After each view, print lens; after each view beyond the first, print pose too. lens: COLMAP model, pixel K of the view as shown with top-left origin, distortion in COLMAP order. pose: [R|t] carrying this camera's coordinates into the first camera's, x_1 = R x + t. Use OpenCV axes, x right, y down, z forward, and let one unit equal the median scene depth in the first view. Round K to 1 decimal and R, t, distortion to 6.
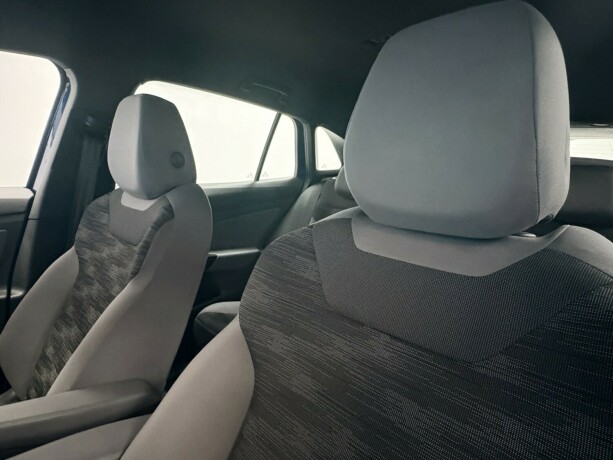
lens RADIAL K [[374.4, 0, 305.9], [0, 374.4, 230.4], [0, 0, 1]] dist [0.005373, -0.001214]
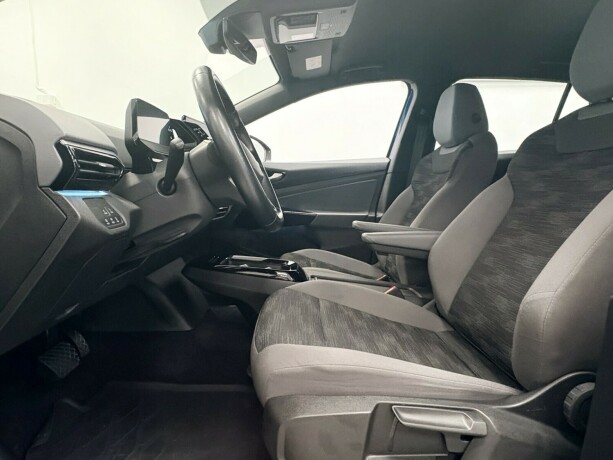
lens RADIAL K [[374.4, 0, 305.9], [0, 374.4, 229.4], [0, 0, 1]] dist [0.005373, -0.001214]
pose [[0.729556, 0.014901, -0.683759, 0.193080], [-0.059371, 0.997368, -0.041611, 0.333739], [0.681340, 0.070953, 0.728521, -0.533139]]
